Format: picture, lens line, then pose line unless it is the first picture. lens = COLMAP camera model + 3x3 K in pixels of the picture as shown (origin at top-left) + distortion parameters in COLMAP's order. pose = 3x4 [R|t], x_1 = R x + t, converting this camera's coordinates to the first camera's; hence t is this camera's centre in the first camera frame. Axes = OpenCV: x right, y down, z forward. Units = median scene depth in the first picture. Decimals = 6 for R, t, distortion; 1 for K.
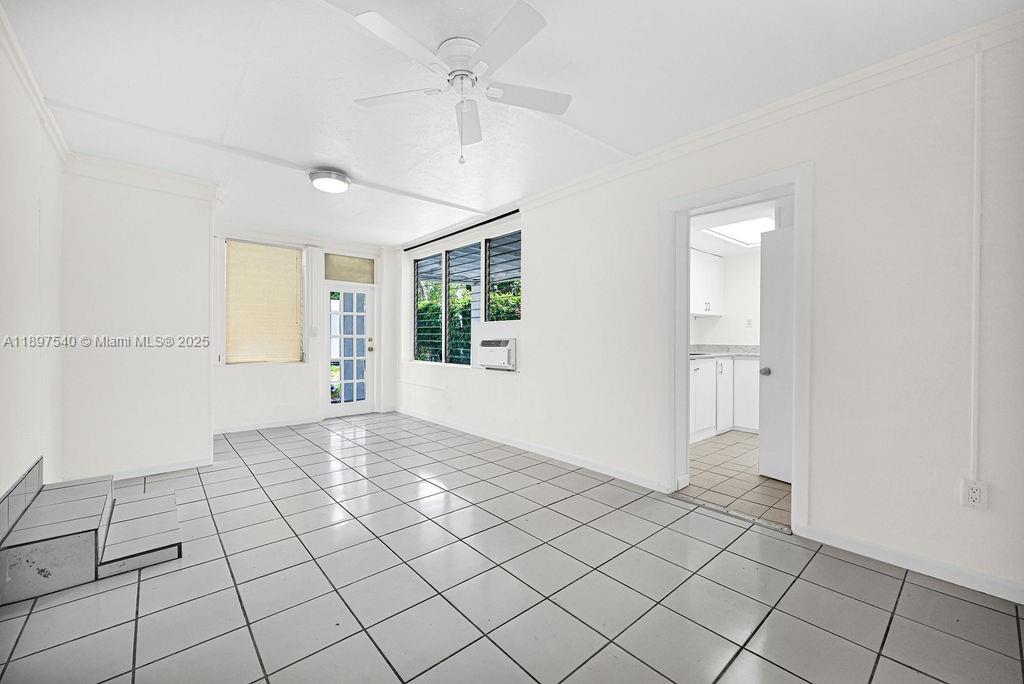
lens RADIAL K [[412.9, 0, 520.1], [0, 412.9, 341.2], [0, 0, 1]] dist [-0.002178, 0.000862]
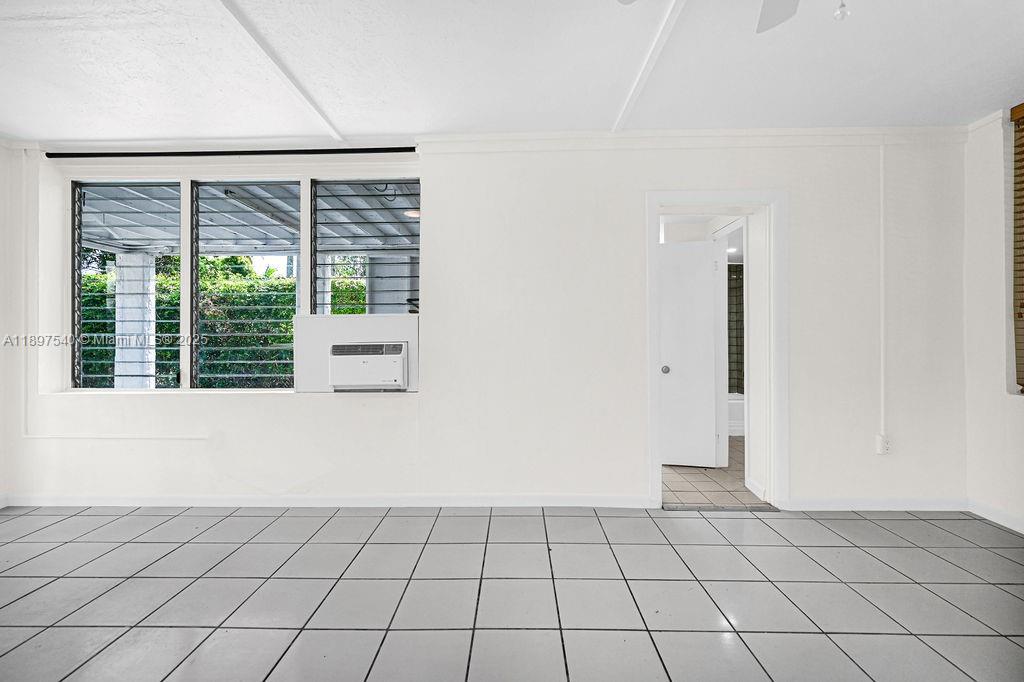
lens RADIAL K [[412.9, 0, 509.4], [0, 412.9, 339.2], [0, 0, 1]] dist [-0.002178, 0.000862]
pose [[0.676936, -0.003175, 0.736035, -0.359423], [0.012146, 0.999903, -0.006857, -0.003535], [-0.735942, 0.013581, 0.676909, 0.404451]]
